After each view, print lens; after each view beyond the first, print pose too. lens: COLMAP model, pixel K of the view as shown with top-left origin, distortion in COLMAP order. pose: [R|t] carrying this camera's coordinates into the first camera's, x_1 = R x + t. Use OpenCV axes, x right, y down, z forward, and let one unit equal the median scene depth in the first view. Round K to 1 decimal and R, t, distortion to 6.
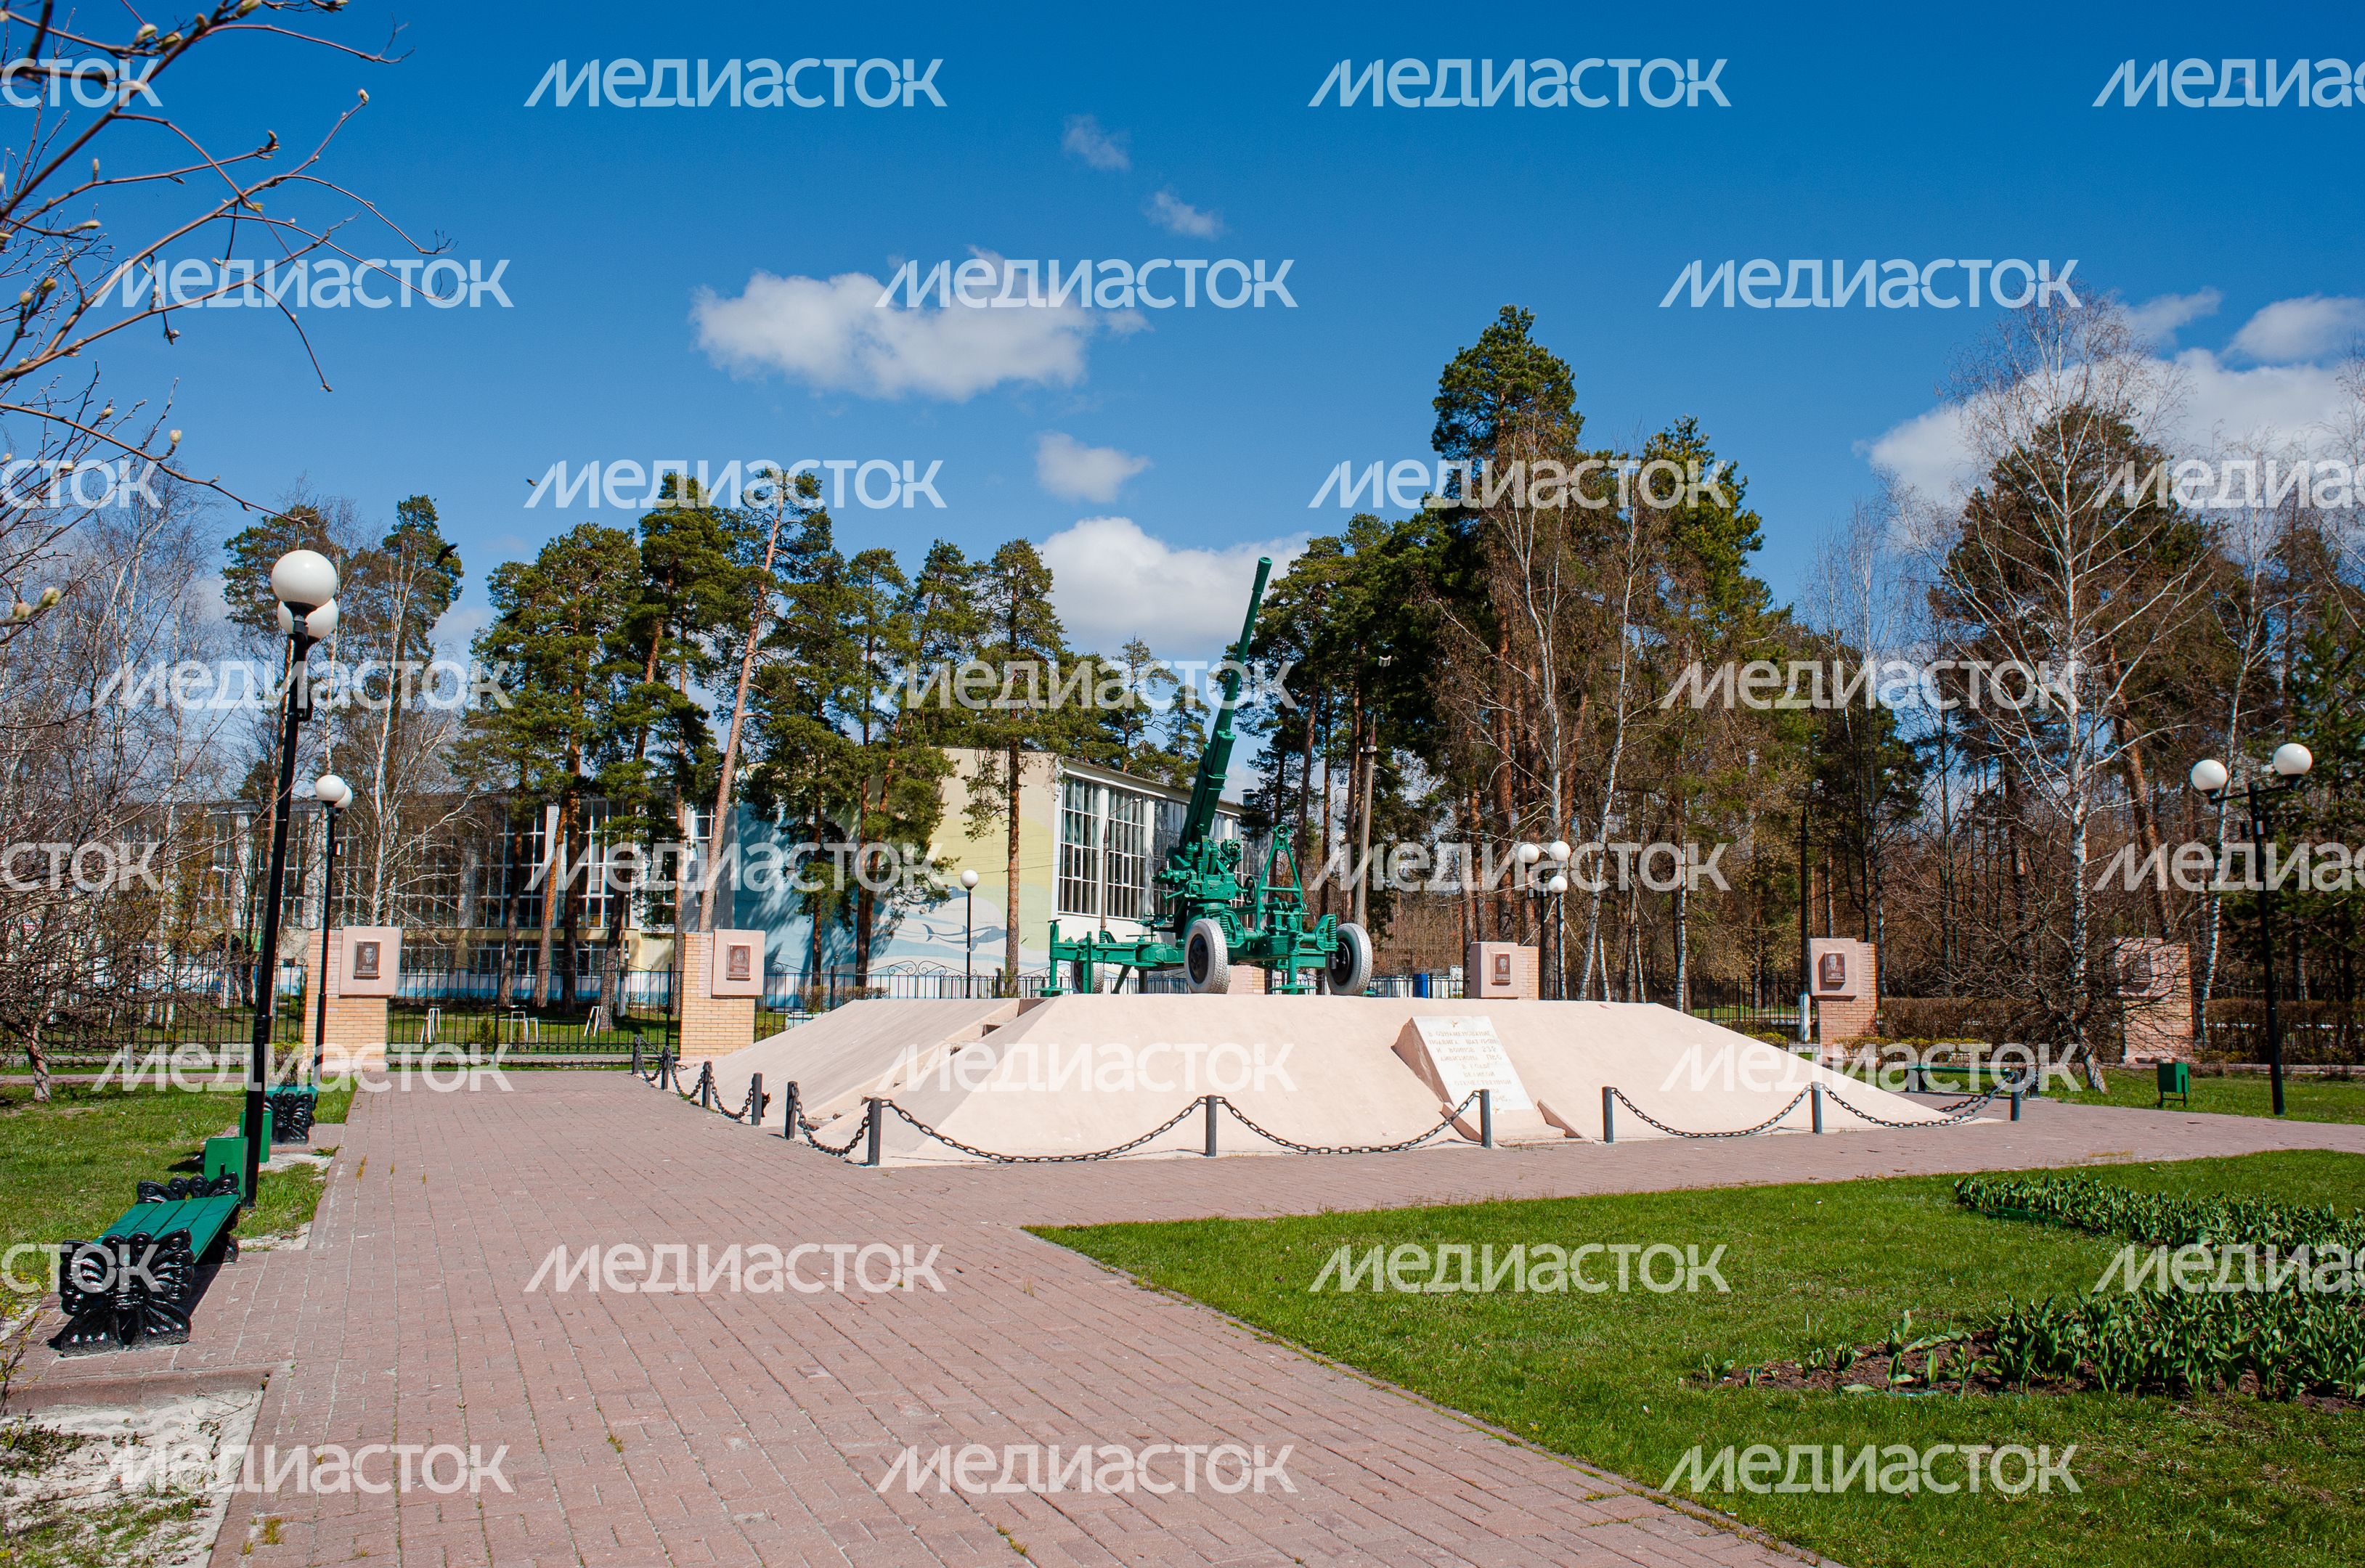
lens RADIAL K [[1873.1, 0, 1171.2], [0, 1873.1, 778.6], [0, 0, 1]] dist [-0.064003, 0.048028]
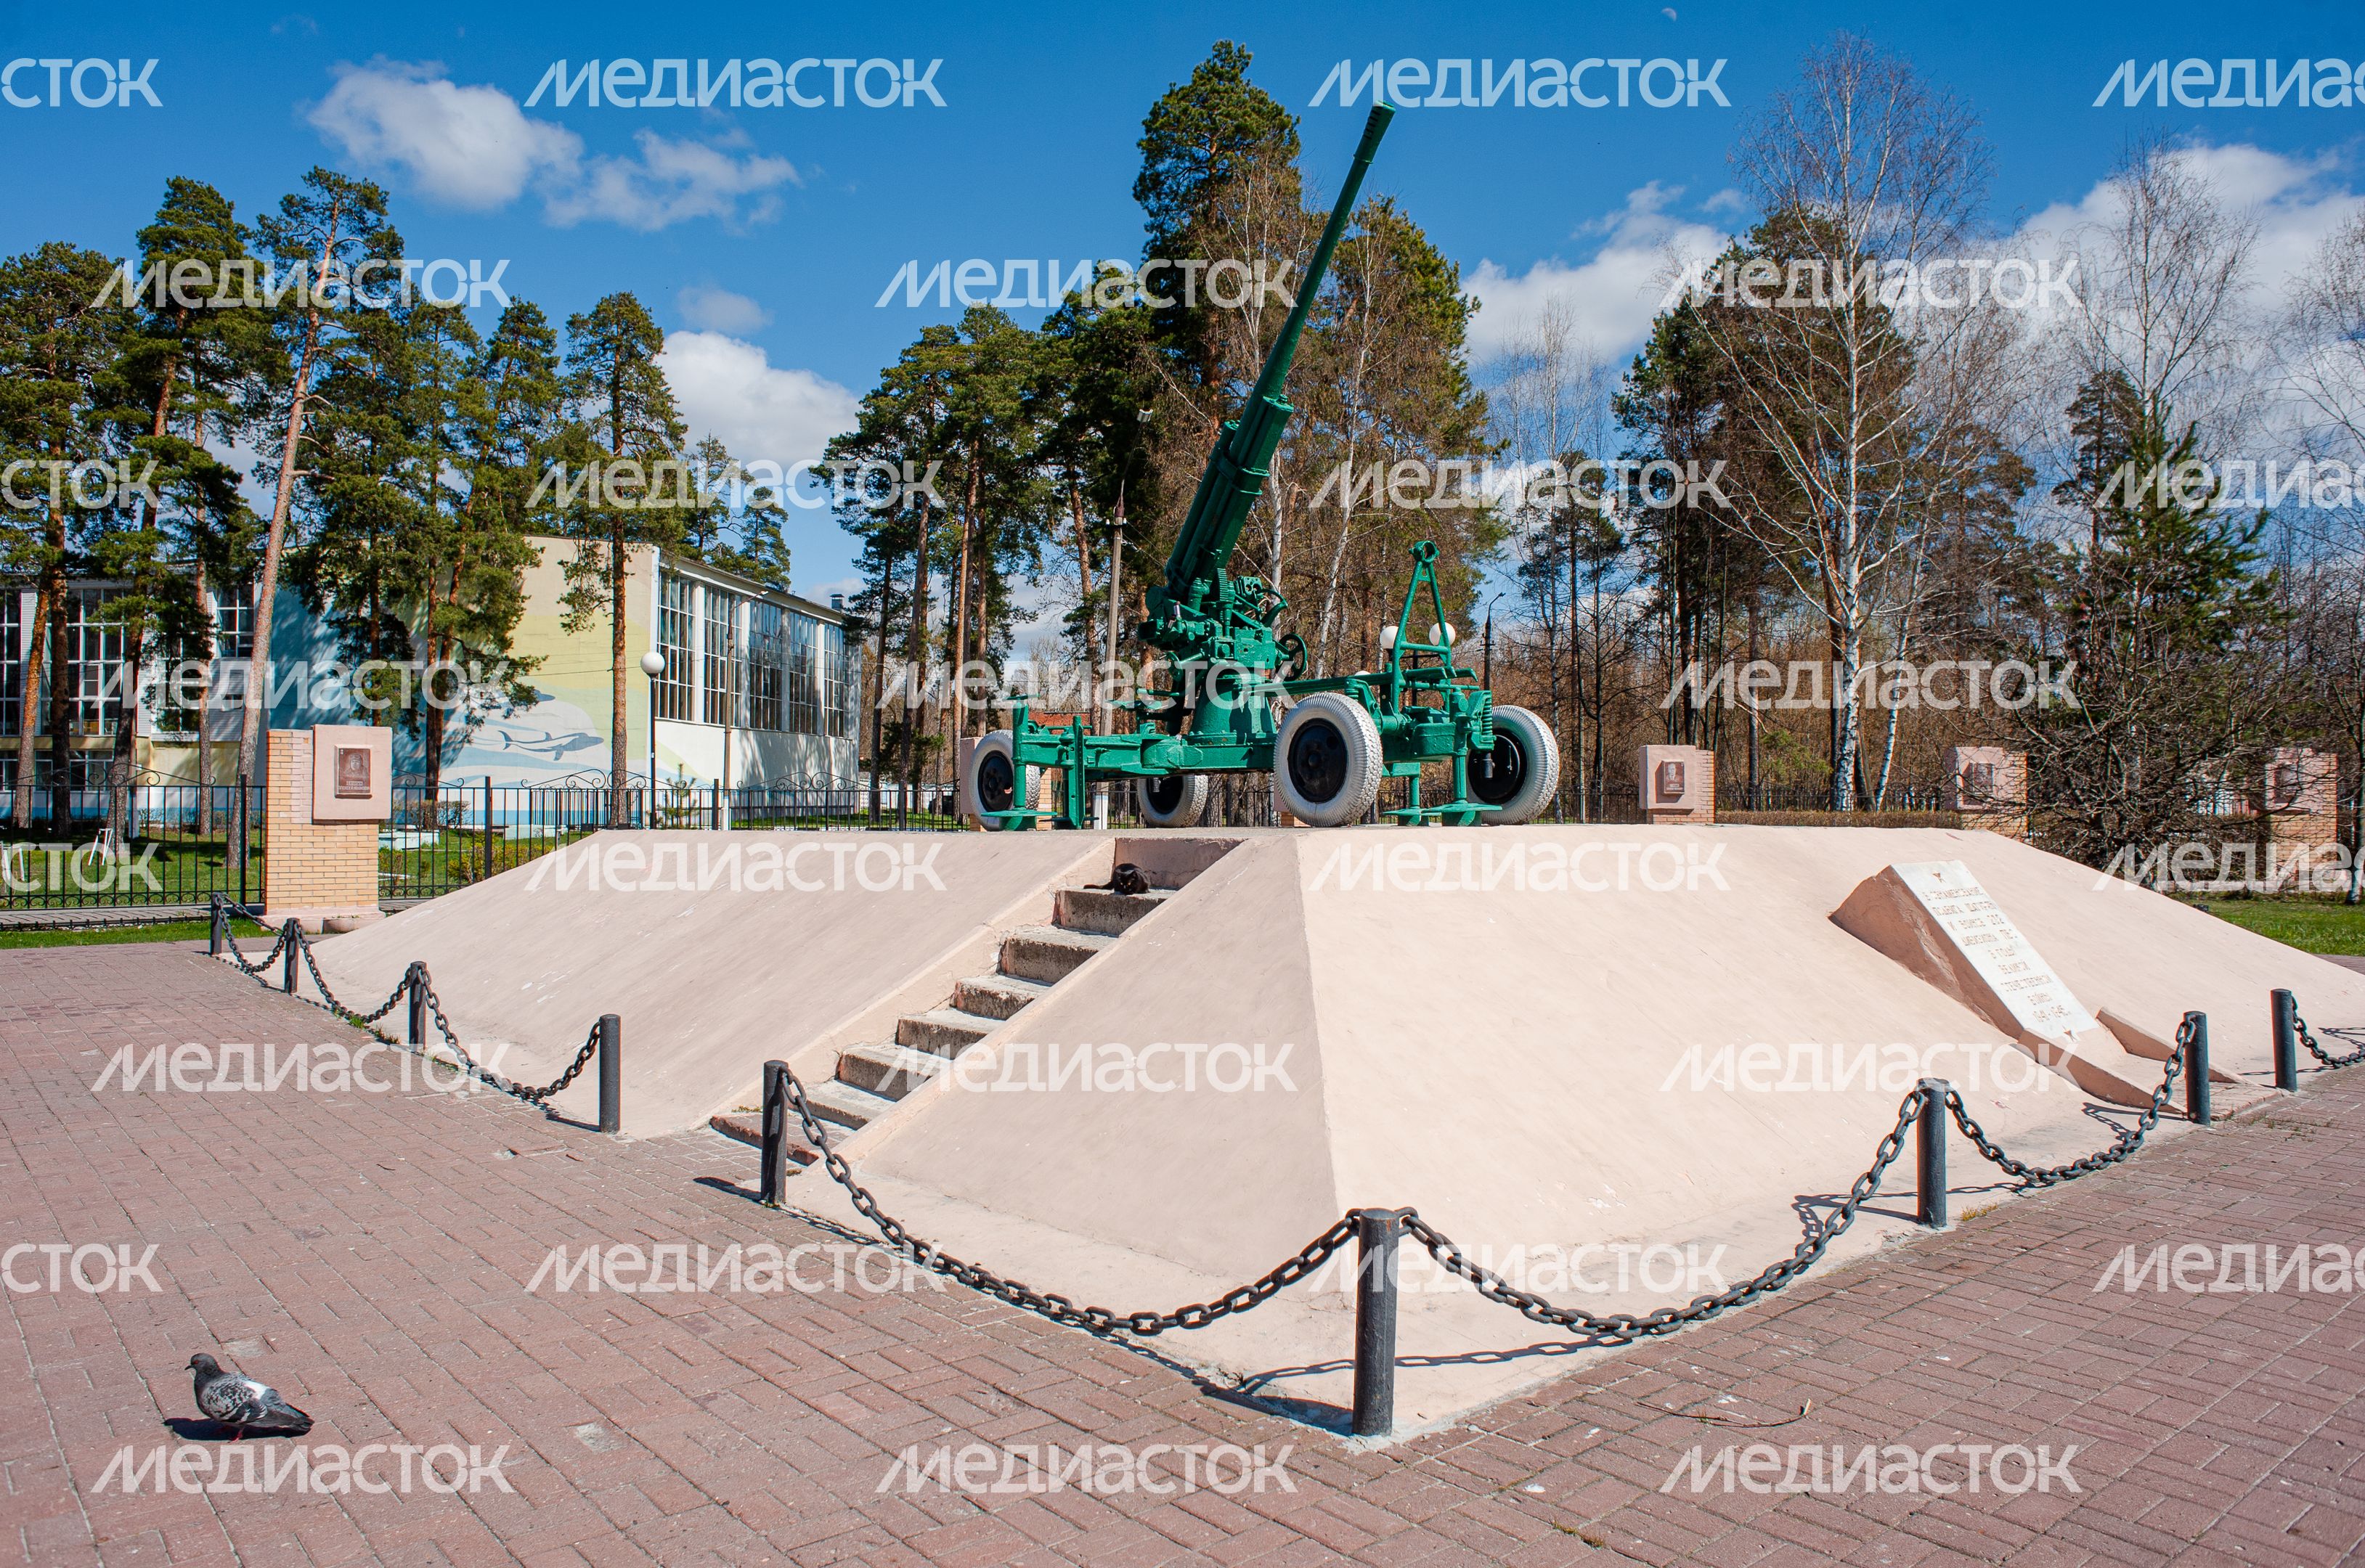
lens RADIAL K [[1759.1, 0, 1206.0], [0, 1759.1, 807.4], [0, 0, 1]] dist [-0.065638, 0.060765]
pose [[0.962082, -0.006310, 0.272687, -0.041518], [-0.025760, 0.993162, 0.113869, 0.011989], [-0.271541, -0.116576, 0.955341, 0.118279]]
